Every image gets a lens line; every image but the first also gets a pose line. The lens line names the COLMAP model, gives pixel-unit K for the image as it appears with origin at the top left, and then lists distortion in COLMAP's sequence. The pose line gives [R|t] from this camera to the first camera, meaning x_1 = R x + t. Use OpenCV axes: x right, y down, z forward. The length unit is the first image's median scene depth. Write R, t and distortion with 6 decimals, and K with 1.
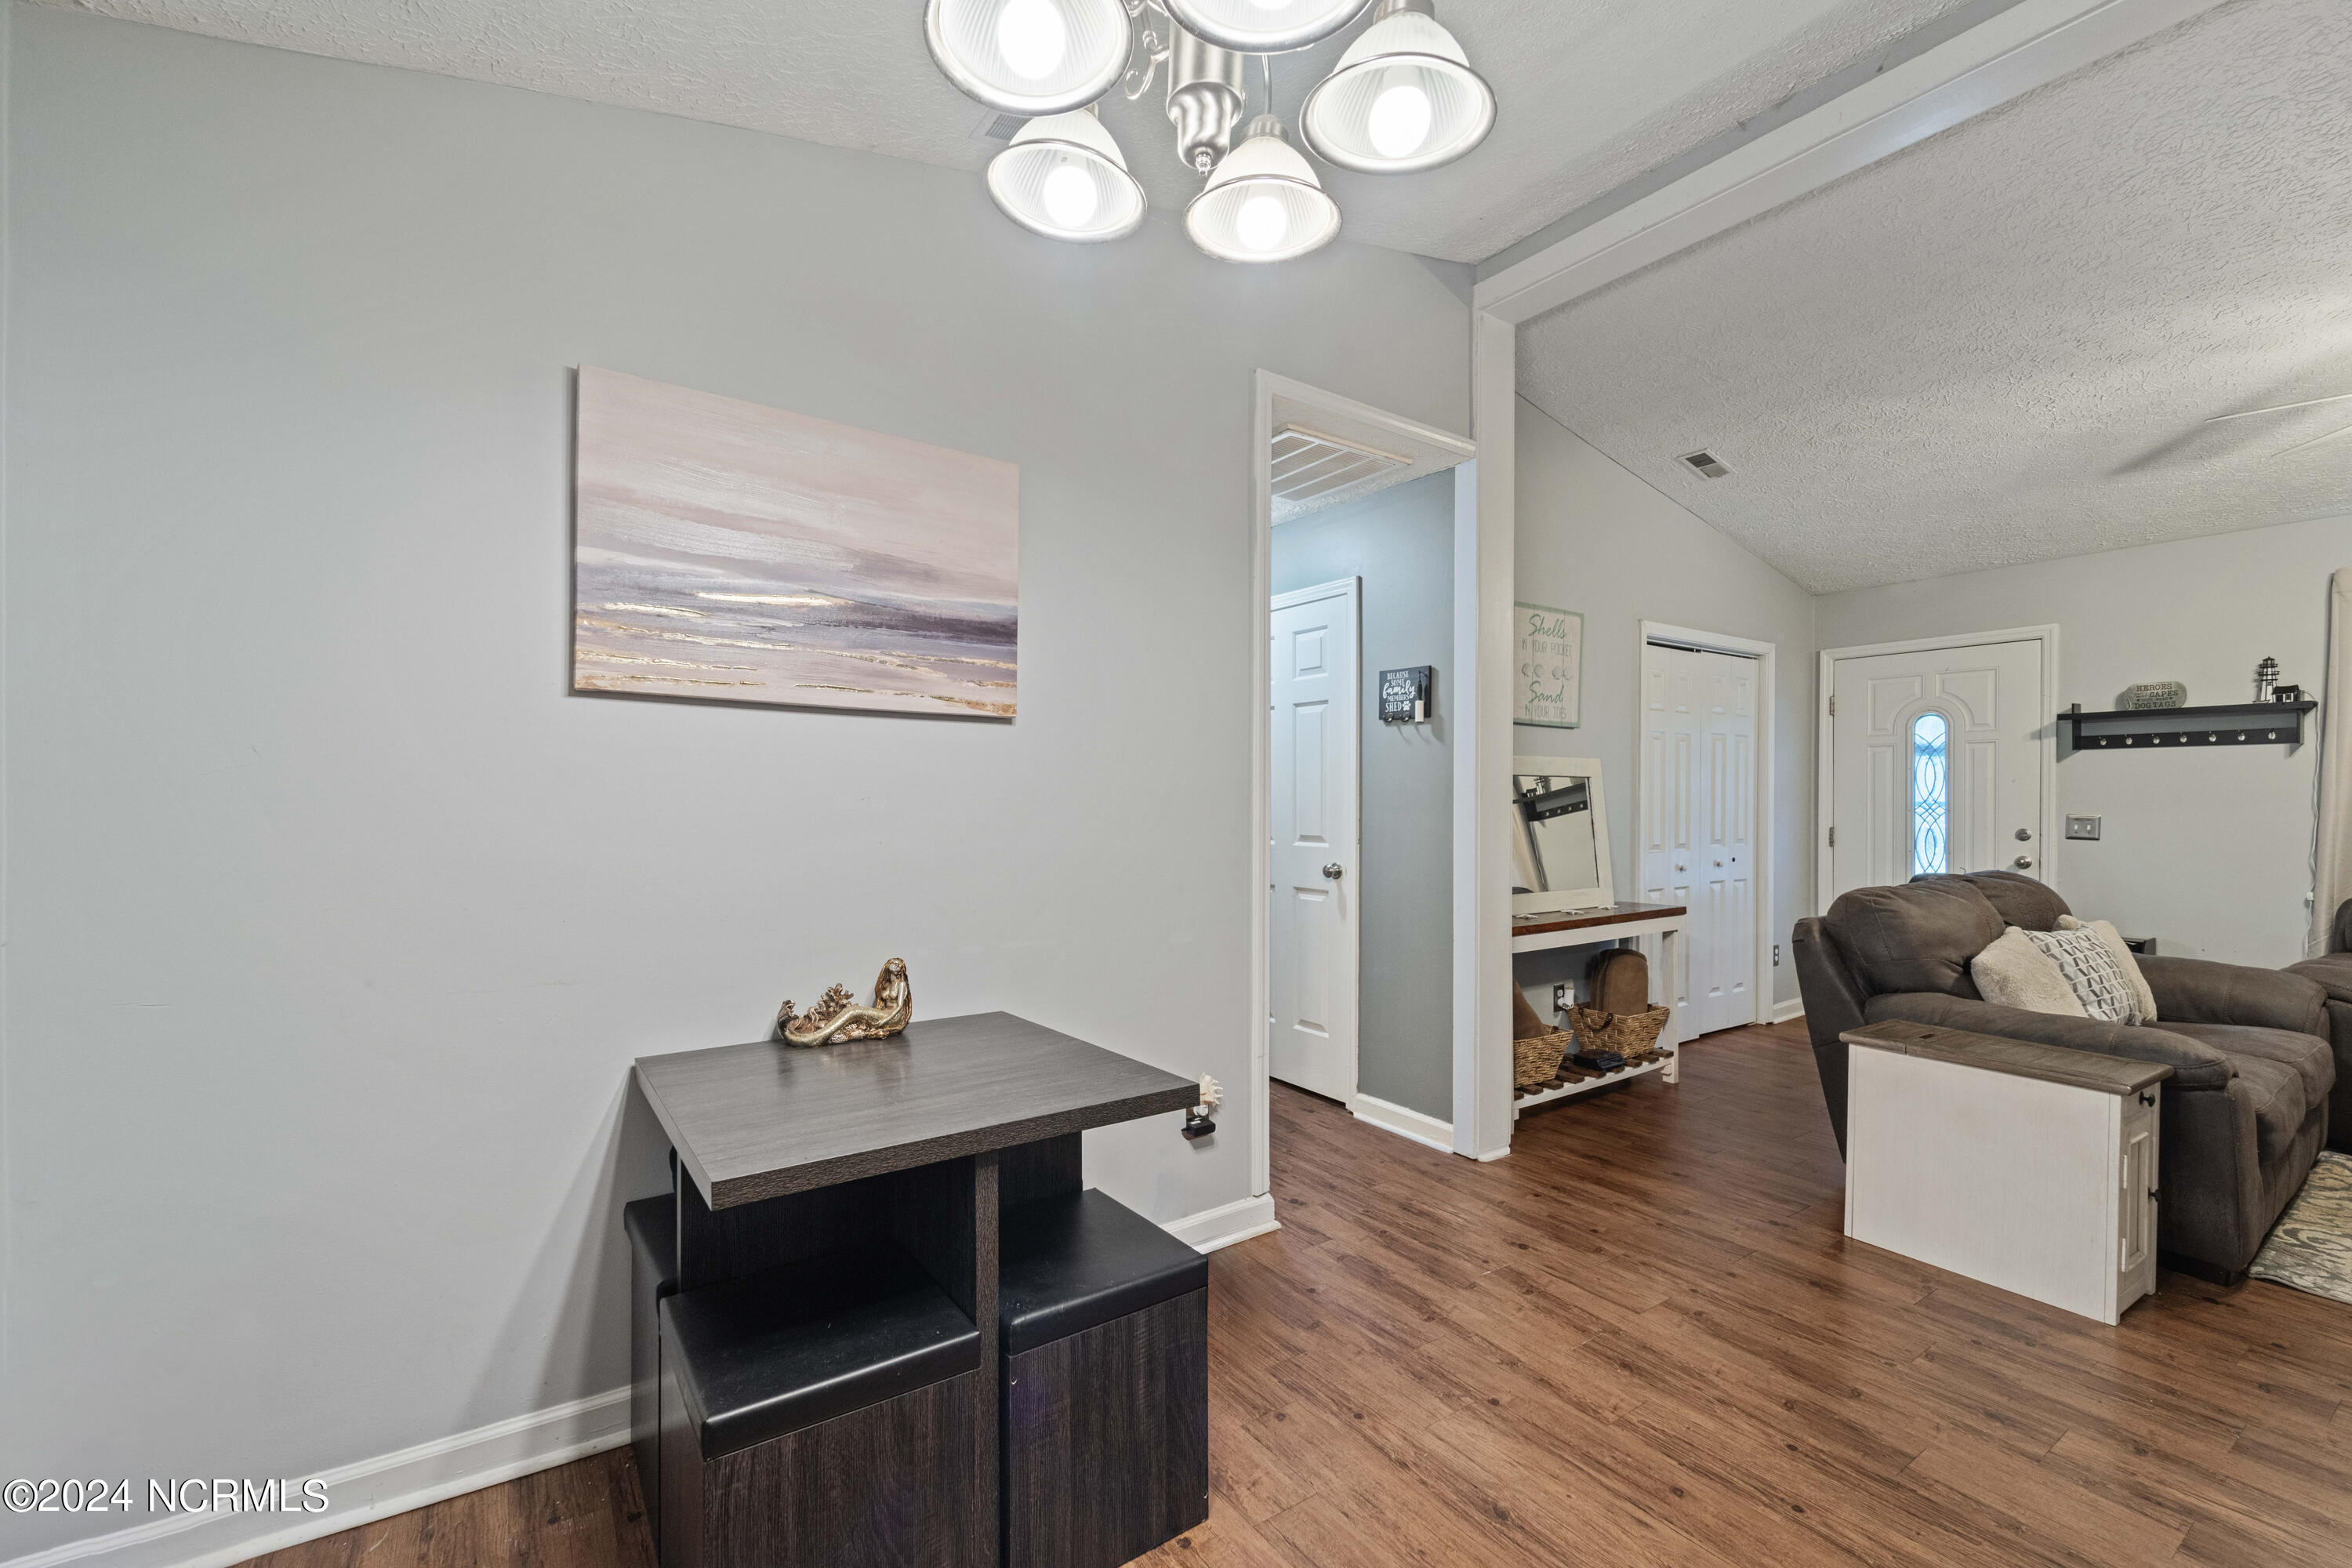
lens RADIAL K [[953.5, 0, 1167.4], [0, 953.5, 775.8], [0, 0, 1]] dist [0.000485, -0.001029]
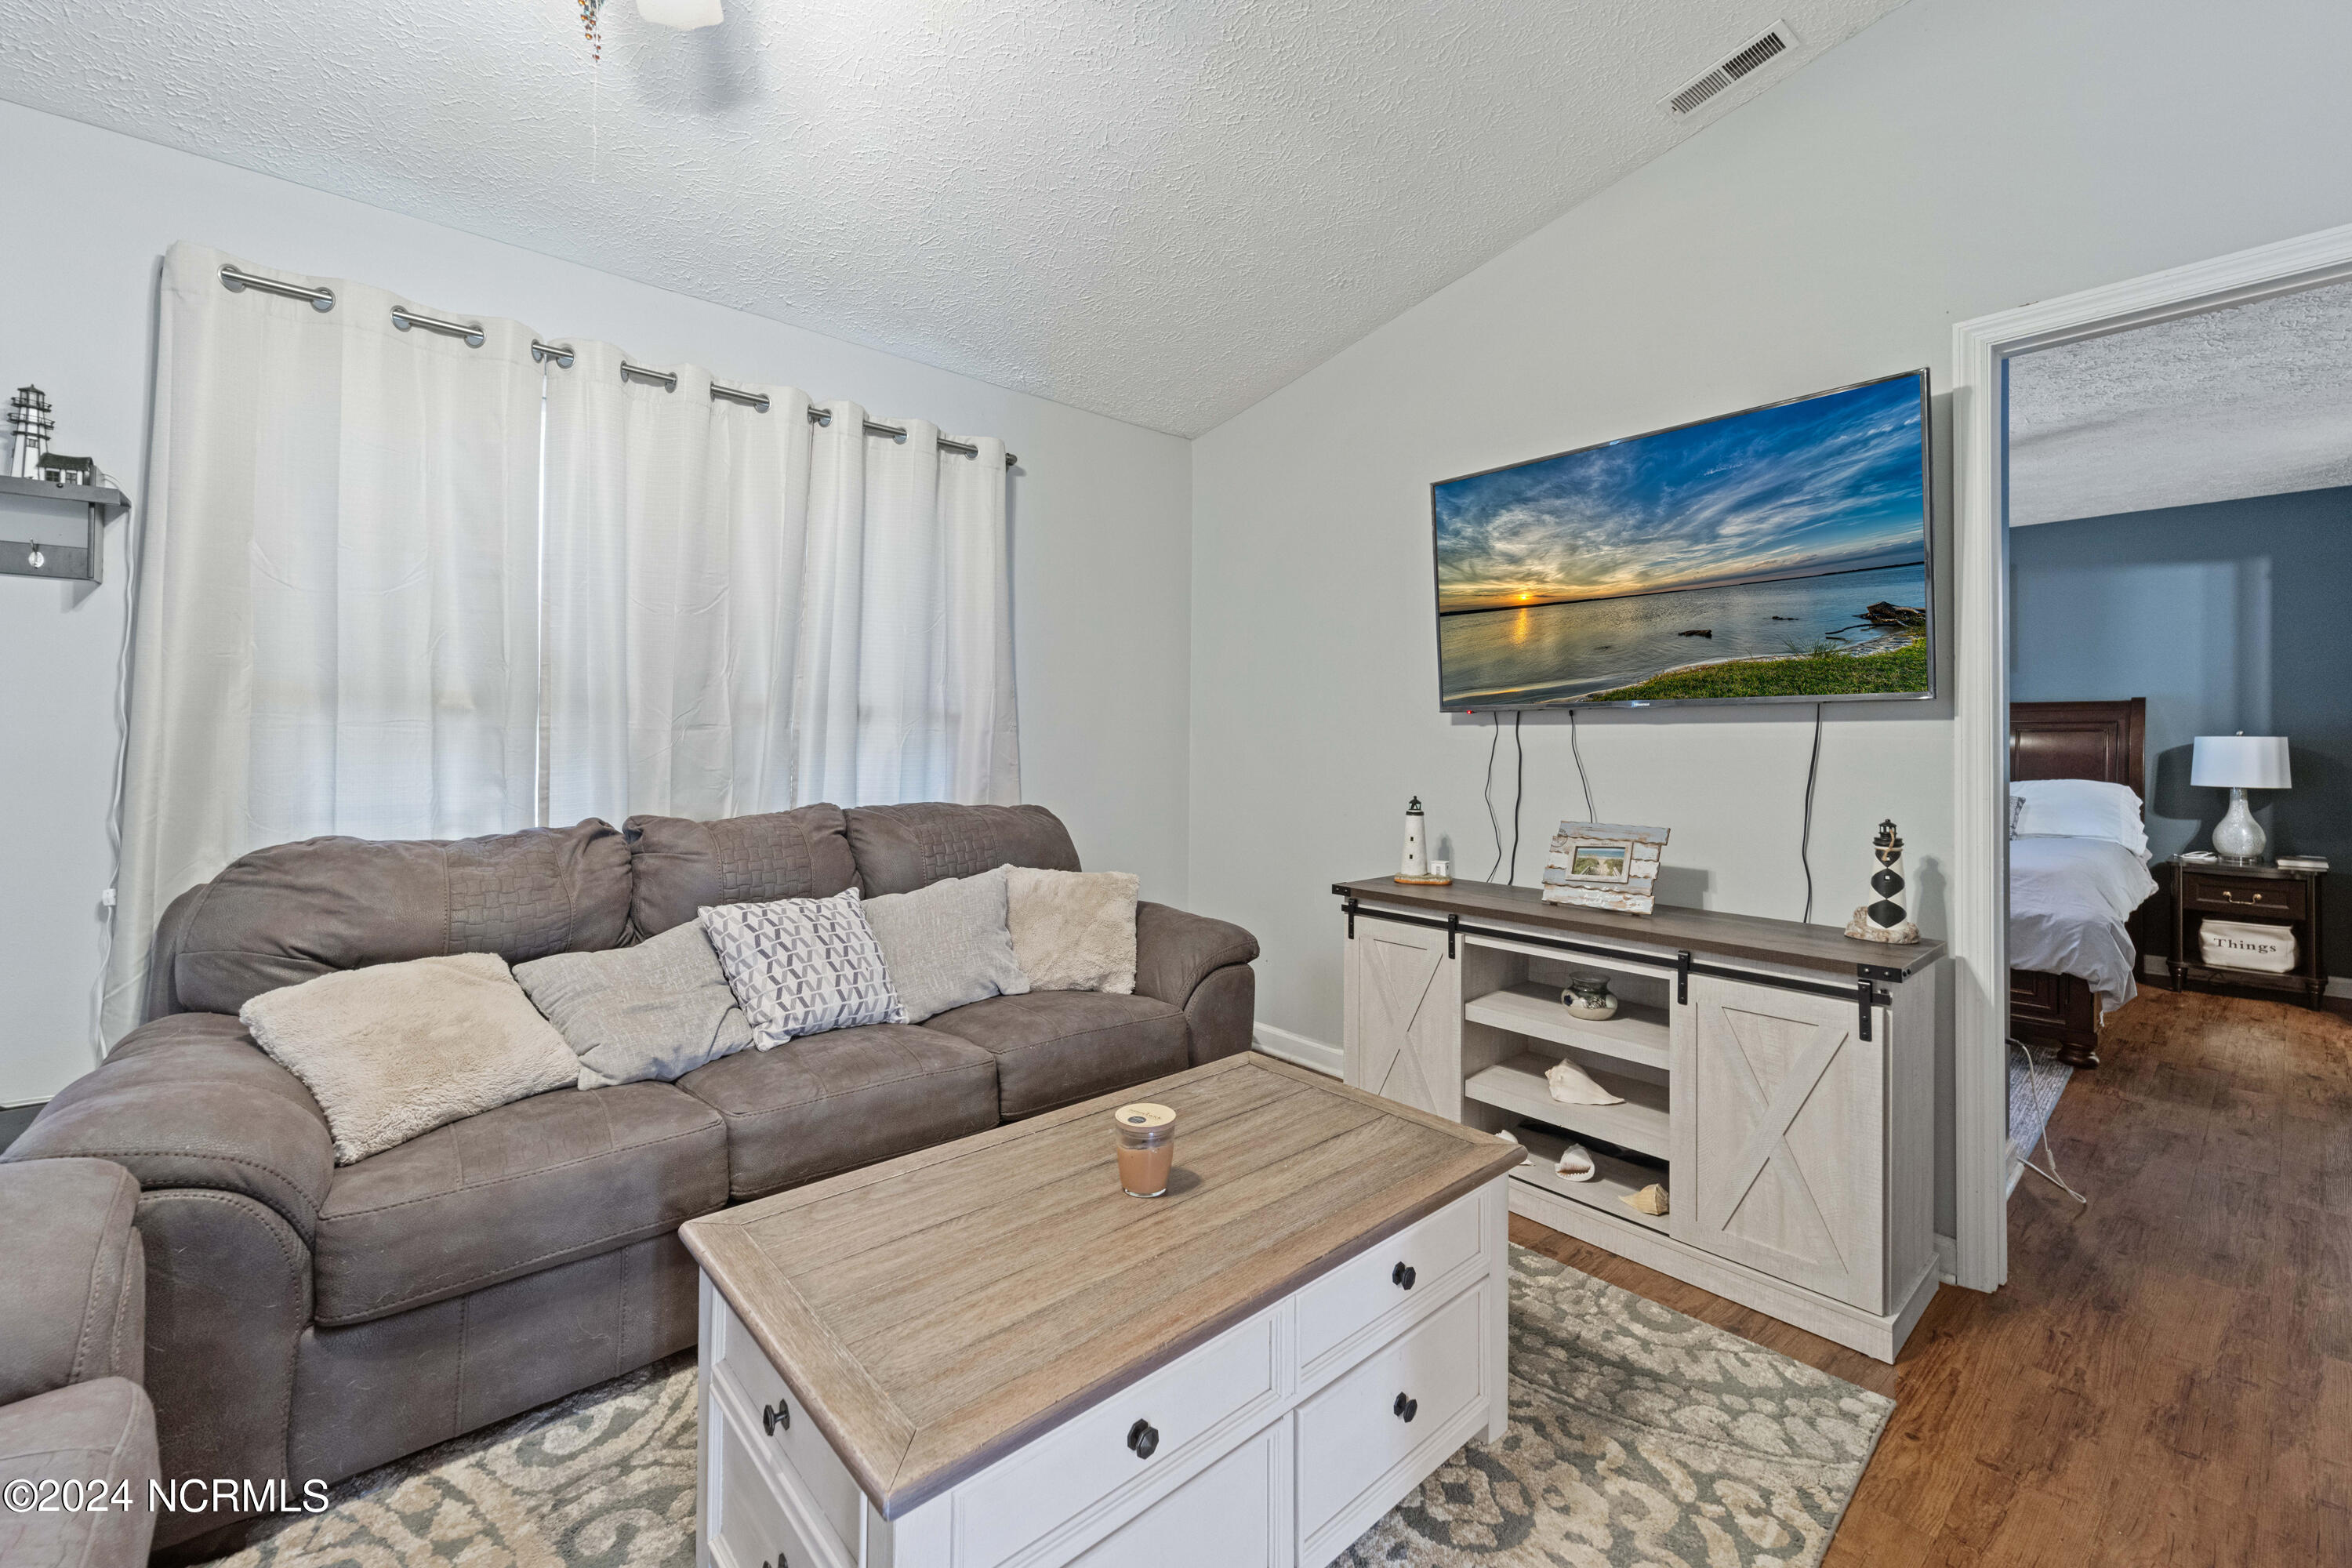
lens RADIAL K [[953.5, 0, 1167.4], [0, 953.5, 775.8], [0, 0, 1]] dist [0.000485, -0.001029]
pose [[-0.131073, -0.010194, 0.991320, 0.641359], [-0.024022, 0.999686, 0.007104, 0.048103], [-0.991082, -0.022882, -0.131277, 0.524415]]
